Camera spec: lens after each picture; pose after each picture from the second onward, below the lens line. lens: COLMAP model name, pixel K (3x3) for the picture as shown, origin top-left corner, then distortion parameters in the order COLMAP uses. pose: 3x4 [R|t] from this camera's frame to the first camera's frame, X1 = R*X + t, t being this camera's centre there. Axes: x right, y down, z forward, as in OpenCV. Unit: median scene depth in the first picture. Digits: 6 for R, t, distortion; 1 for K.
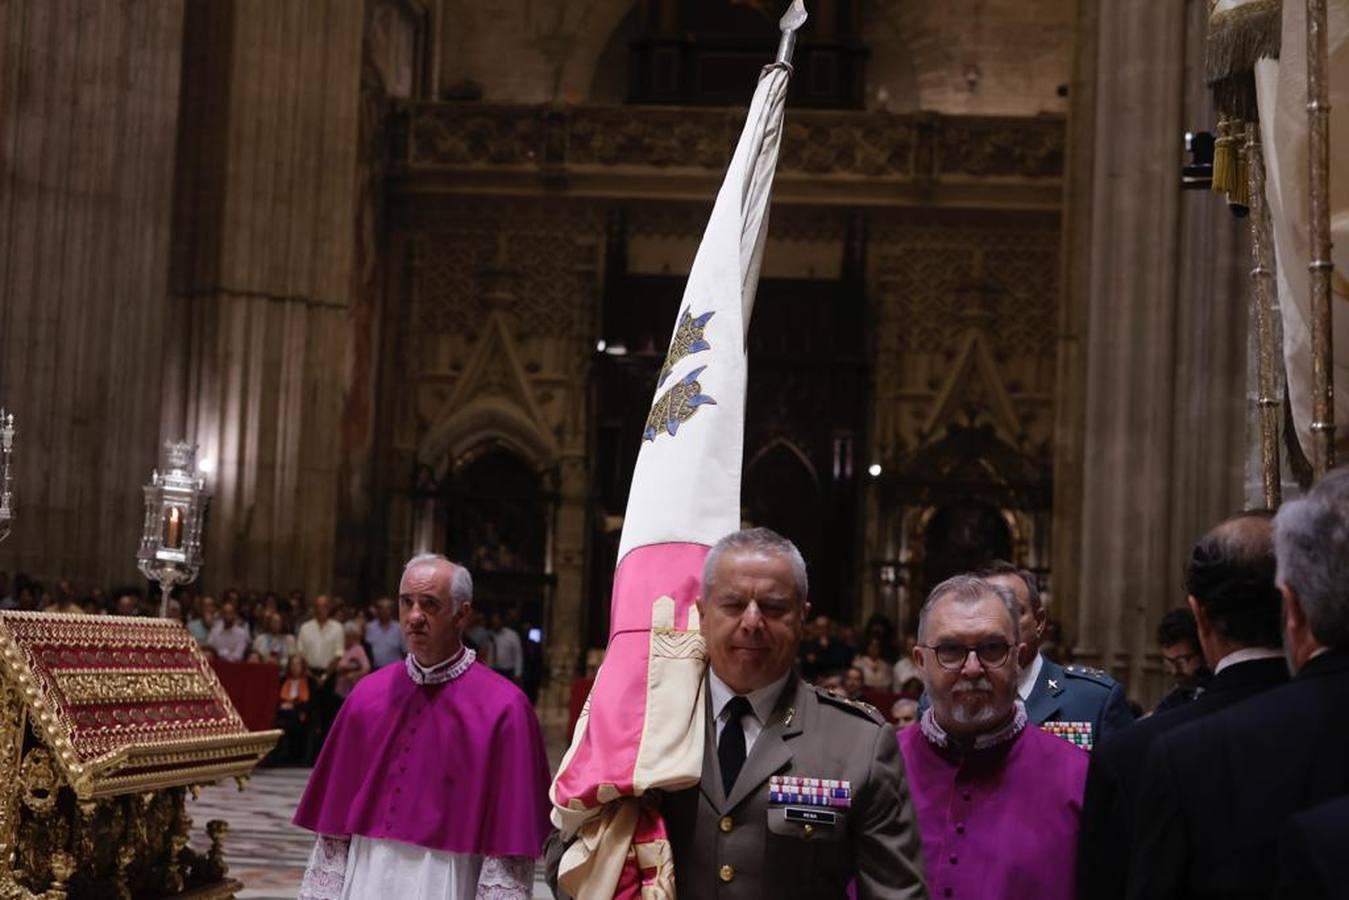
lens RADIAL K [[7612.2, 0, 674.5], [0, 7612.2, 450.0], [0, 0, 1]] dist [0.376484, -3.745935]
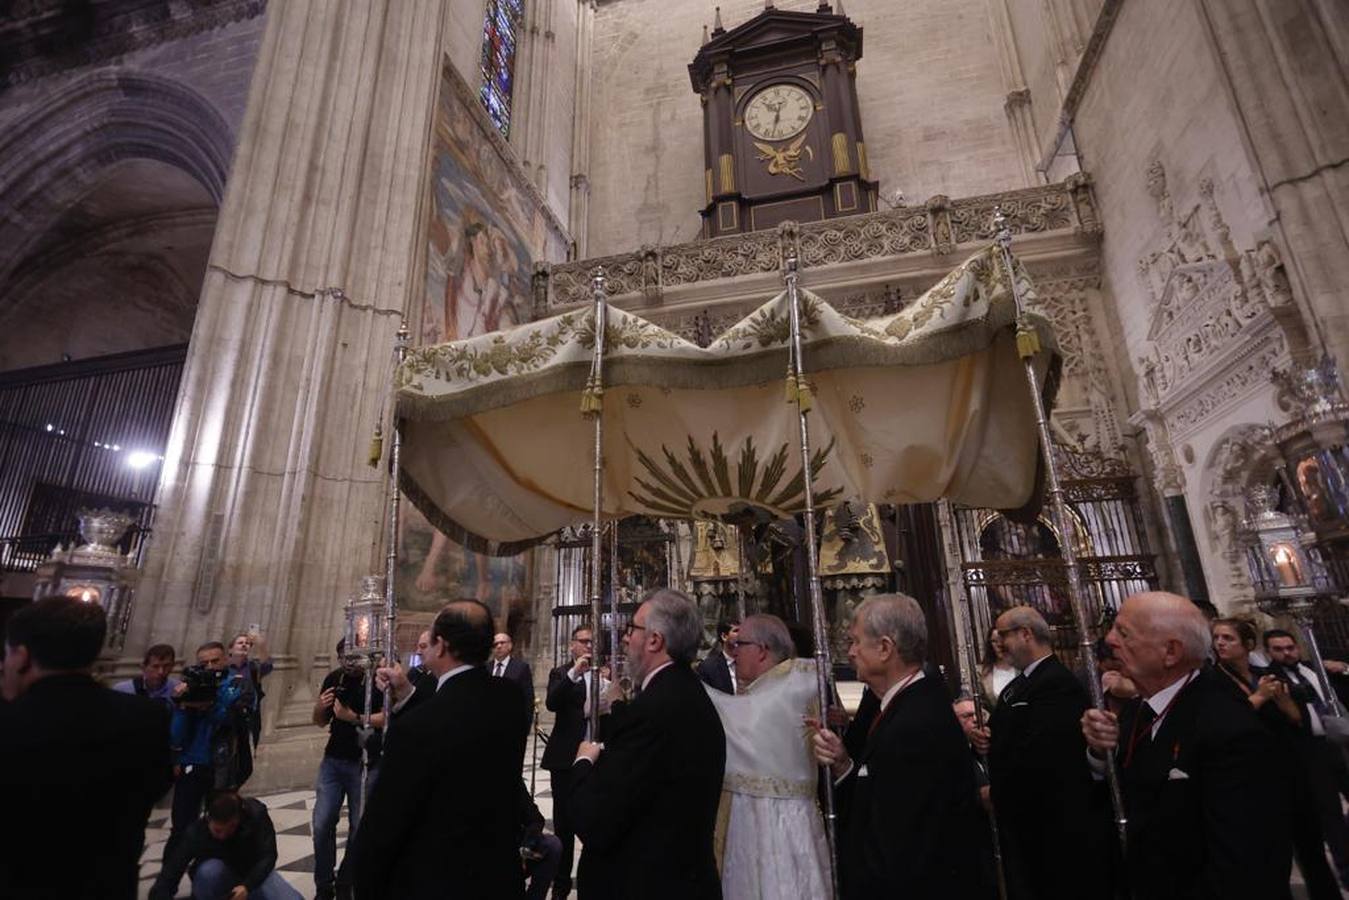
lens RADIAL K [[651.6, 0, 679.4], [0, 651.6, 450.4], [0, 0, 1]] dist [-0.003413, 0.005363]
pose [[0.990043, -0.101187, -0.097862, -0.002607], [0.072094, 0.961580, -0.264891, 0.020499], [0.120905, 0.255198, 0.959300, 0.896316]]
